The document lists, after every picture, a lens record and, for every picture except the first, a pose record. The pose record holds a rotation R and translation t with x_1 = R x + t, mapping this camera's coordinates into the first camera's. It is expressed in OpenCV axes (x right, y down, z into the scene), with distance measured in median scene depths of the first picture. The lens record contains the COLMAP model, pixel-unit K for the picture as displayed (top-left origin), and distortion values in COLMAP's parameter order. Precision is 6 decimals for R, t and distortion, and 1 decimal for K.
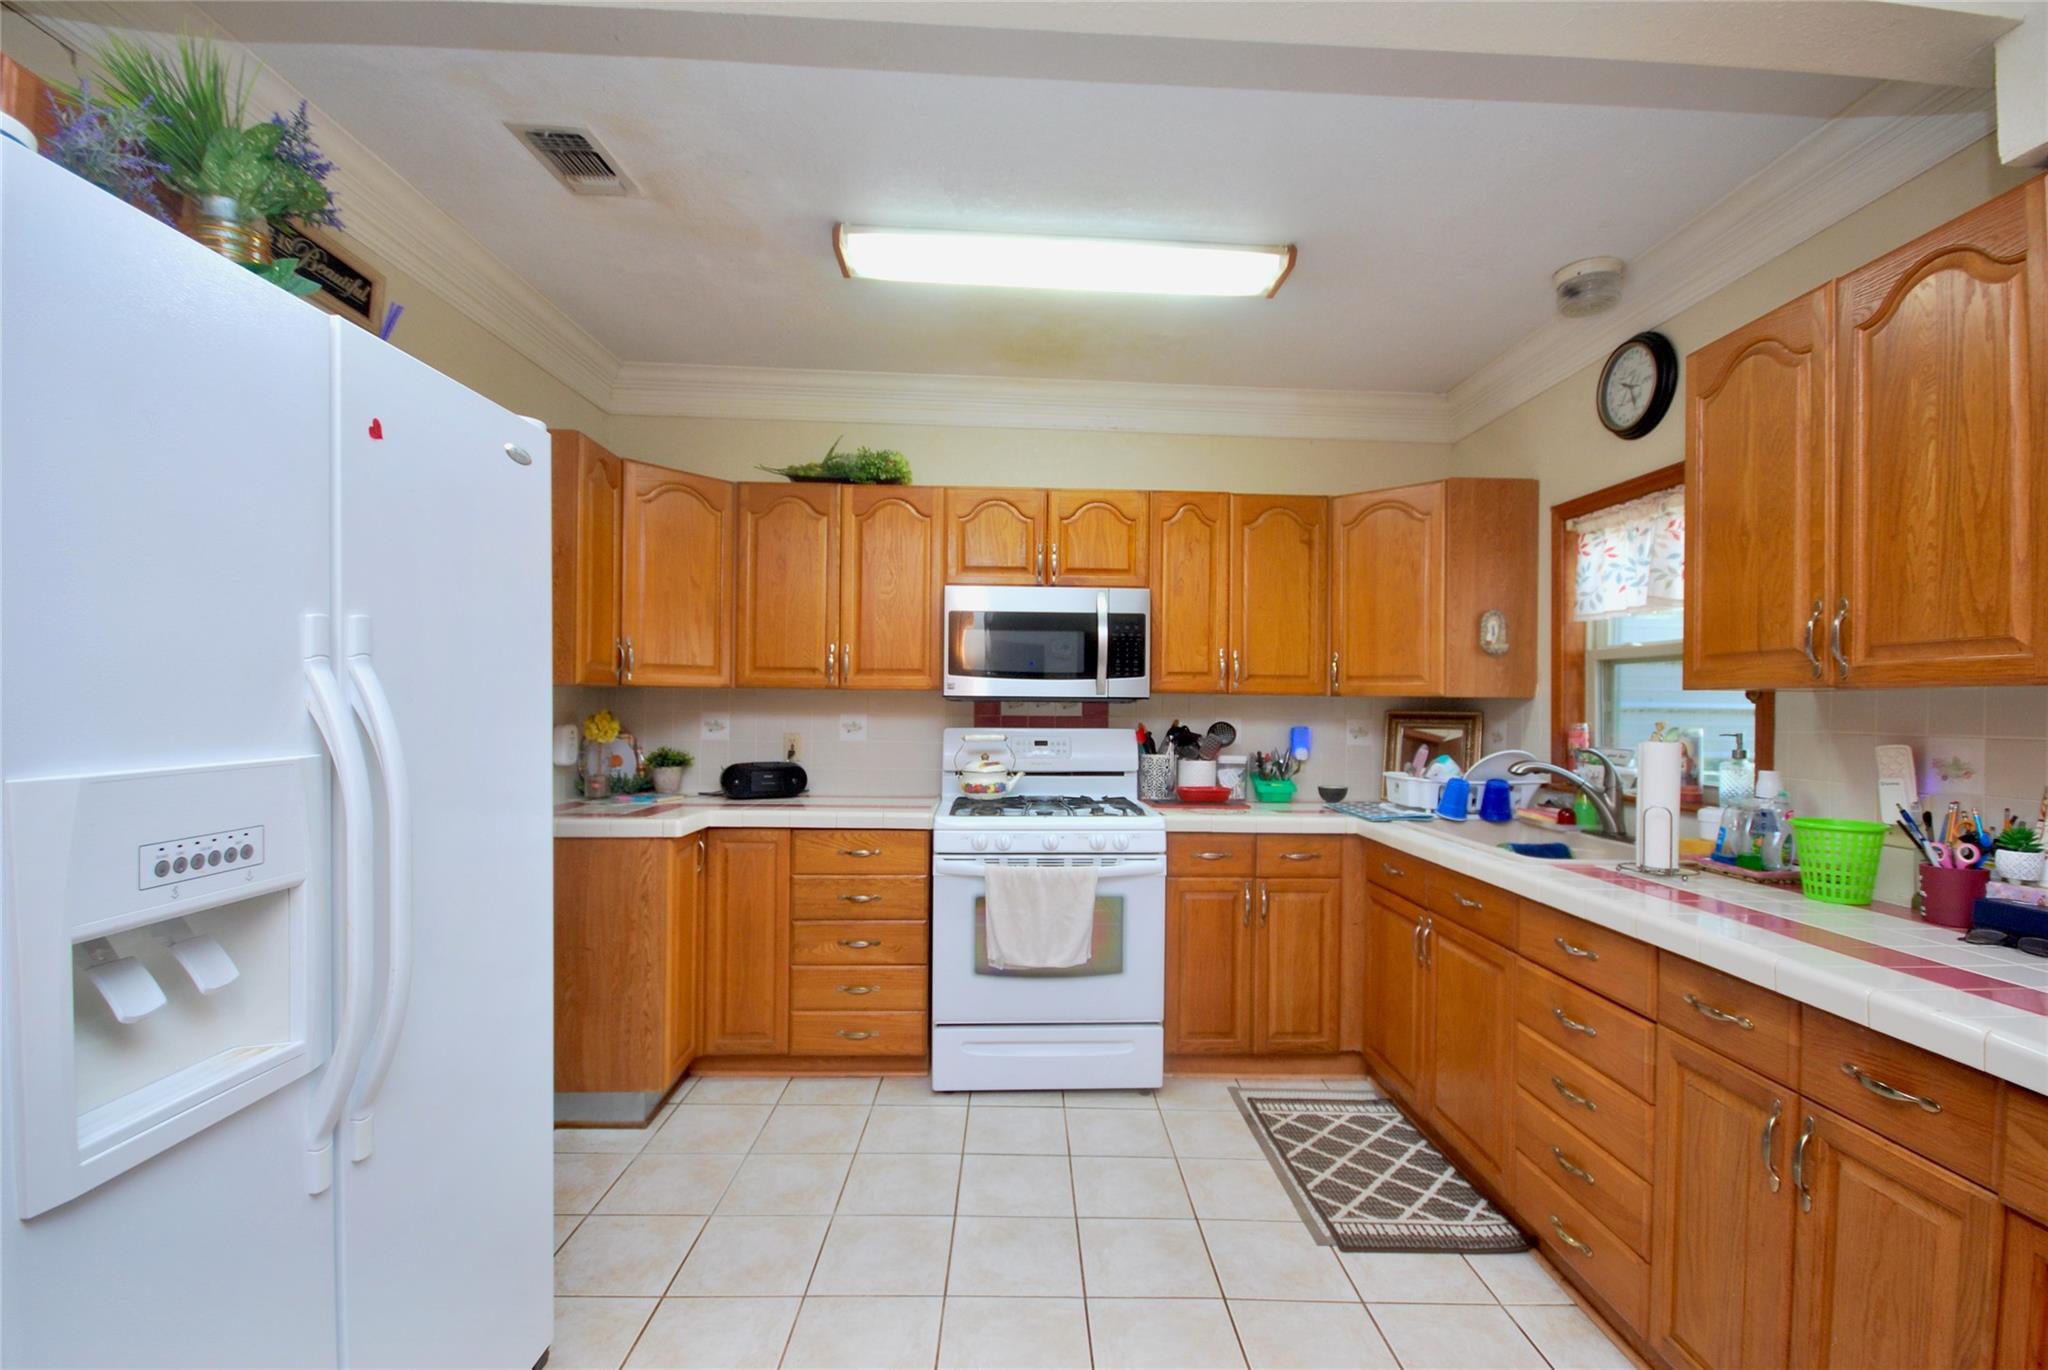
lens RADIAL K [[904.0, 0, 1017.3], [0, 904.0, 701.4], [0, 0, 1]] dist [-0.000864, -0.000038]
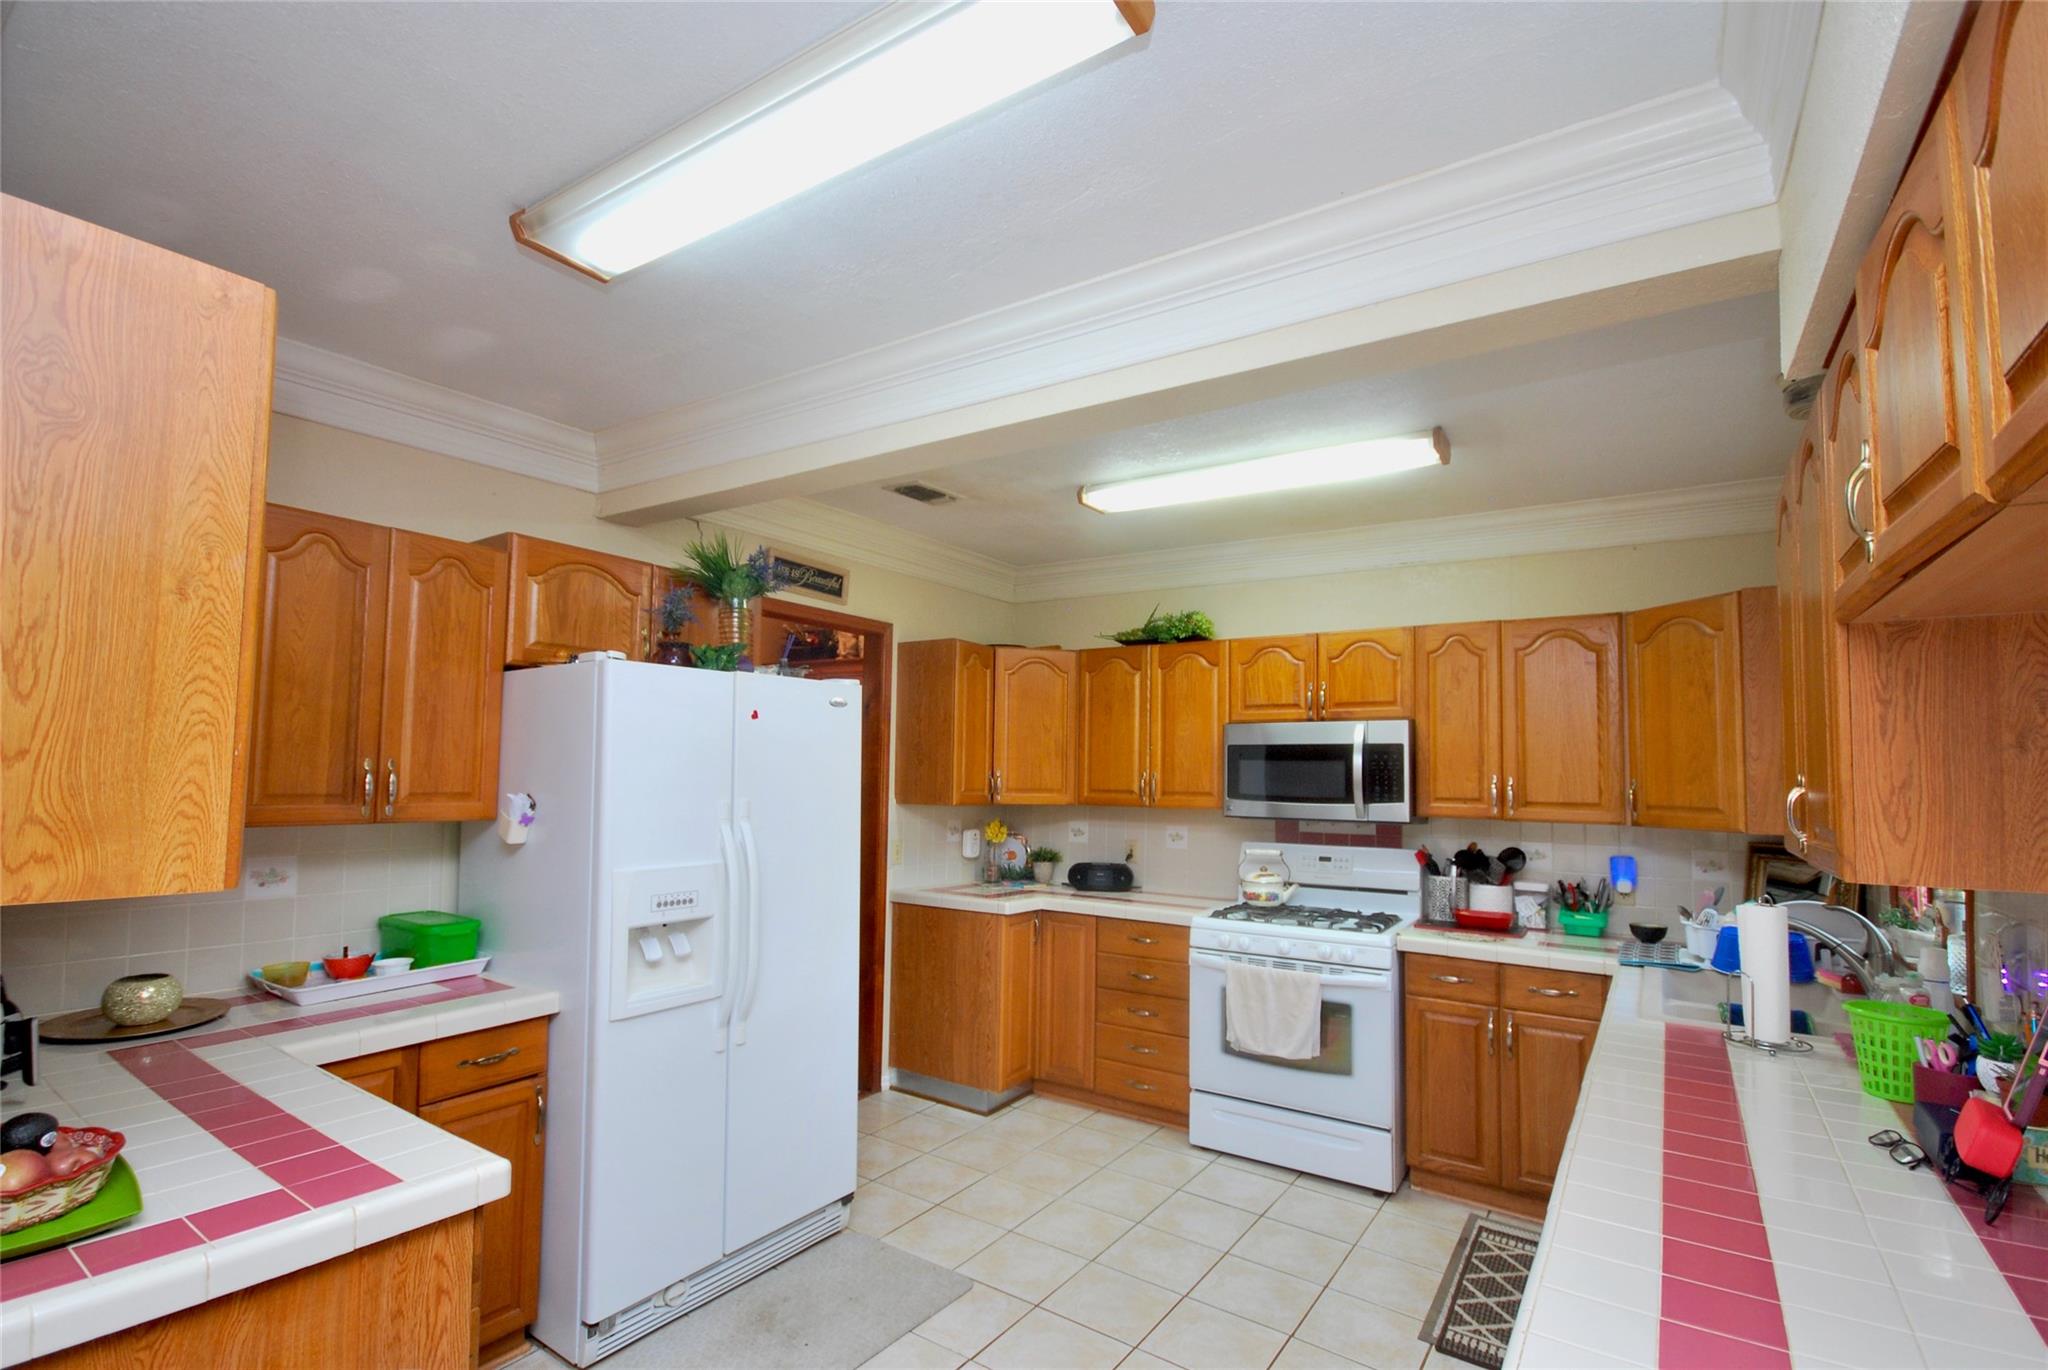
lens RADIAL K [[963.9, 0, 996.5], [0, 963.9, 712.3], [0, 0, 1]] dist [0.004007, 0.000478]
pose [[0.795791, -0.036481, -0.604471, 0.464067], [-0.004276, 0.997820, -0.065850, -0.058414], [0.605556, 0.054988, 0.793901, -0.206370]]
